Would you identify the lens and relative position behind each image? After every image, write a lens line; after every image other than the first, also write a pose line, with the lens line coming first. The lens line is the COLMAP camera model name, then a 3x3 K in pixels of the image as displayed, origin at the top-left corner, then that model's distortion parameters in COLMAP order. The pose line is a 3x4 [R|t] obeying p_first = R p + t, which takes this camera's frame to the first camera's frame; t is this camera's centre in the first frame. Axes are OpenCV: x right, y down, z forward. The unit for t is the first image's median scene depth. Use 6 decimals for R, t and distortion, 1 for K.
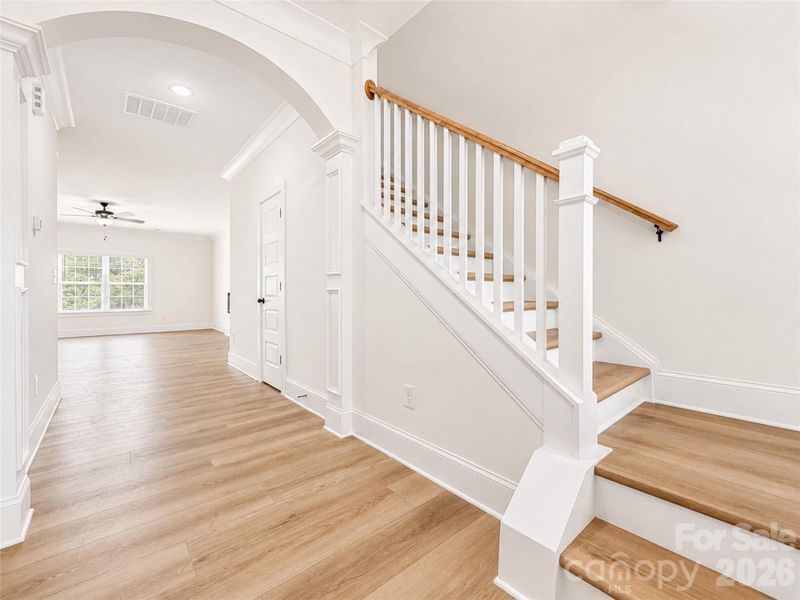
lens RADIAL K [[330.6, 0, 400.0], [0, 330.6, 300.0], [0, 0, 1]] dist [0.000177, 0.000171]
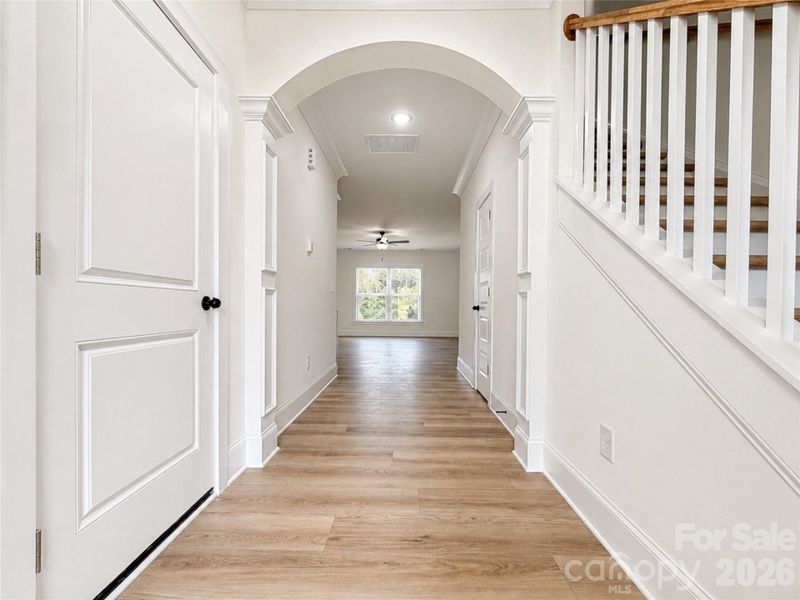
lens RADIAL K [[338.9, 0, 401.3], [0, 338.9, 311.5], [0, 0, 1]] dist [0.002033, 0.000371]
pose [[0.760149, 0.023000, -0.649341, 0.125086], [-0.024236, 0.999681, 0.007038, 0.019821], [0.649296, 0.010388, 0.760465, 0.146669]]
